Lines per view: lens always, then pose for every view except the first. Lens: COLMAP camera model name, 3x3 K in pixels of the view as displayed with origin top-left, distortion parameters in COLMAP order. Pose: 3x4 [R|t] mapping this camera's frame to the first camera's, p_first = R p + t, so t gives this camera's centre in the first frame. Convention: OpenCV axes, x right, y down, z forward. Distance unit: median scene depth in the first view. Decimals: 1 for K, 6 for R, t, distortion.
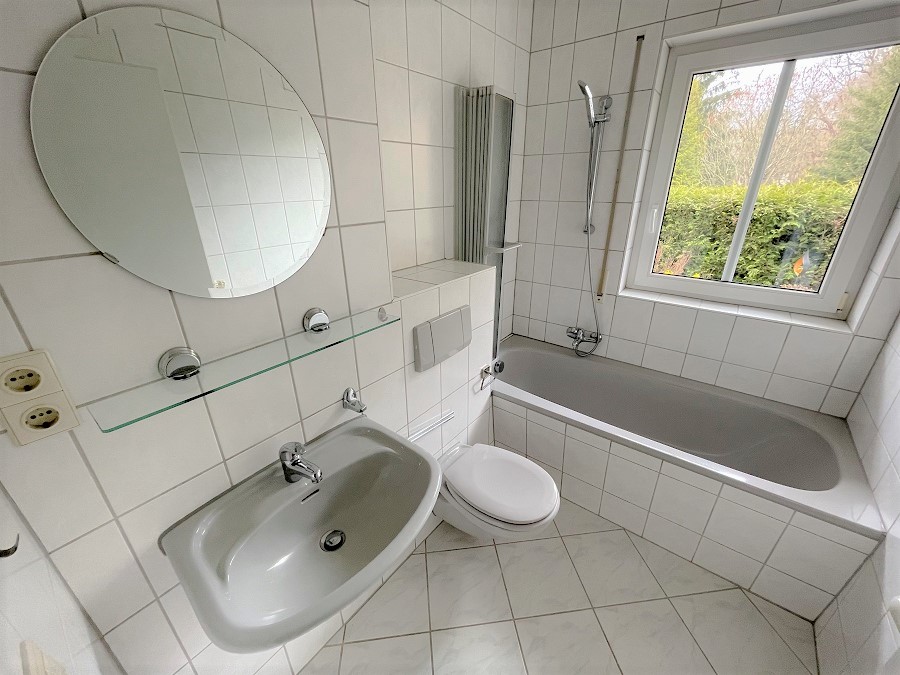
lens RADIAL K [[362.9, 0, 450.0], [0, 362.9, 337.5], [0, 0, 1]] dist [0.000807, 0.000602]
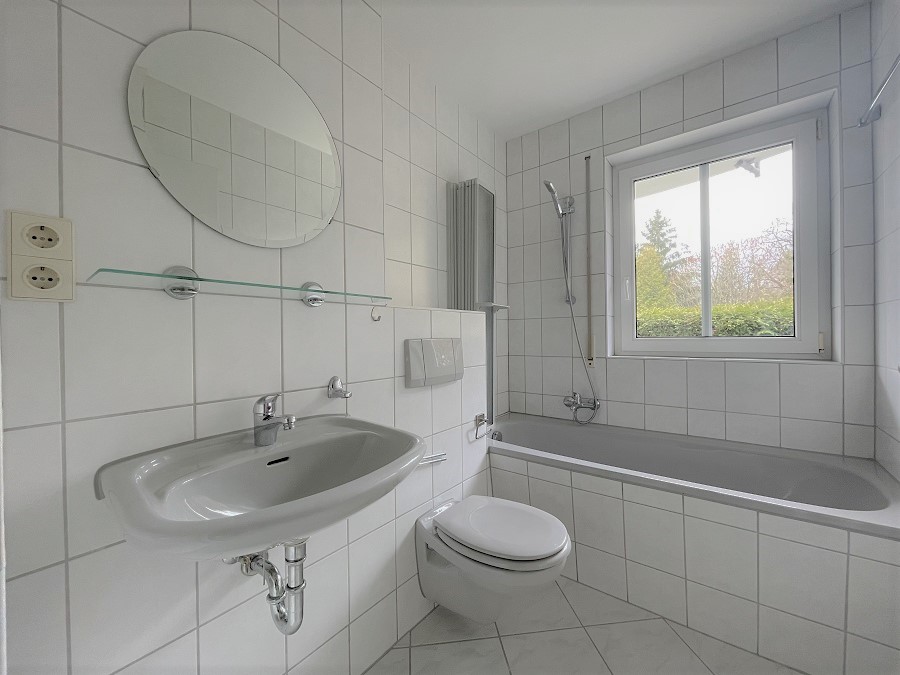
lens RADIAL K [[362.9, 0, 450.0], [0, 362.9, 337.5], [0, 0, 1]] dist [0.000807, 0.000602]
pose [[0.999988, -0.004864, -0.001037, 0.021529], [0.004080, 0.921622, -0.388068, 0.283432], [0.002843, 0.388059, 0.921630, 0.034893]]
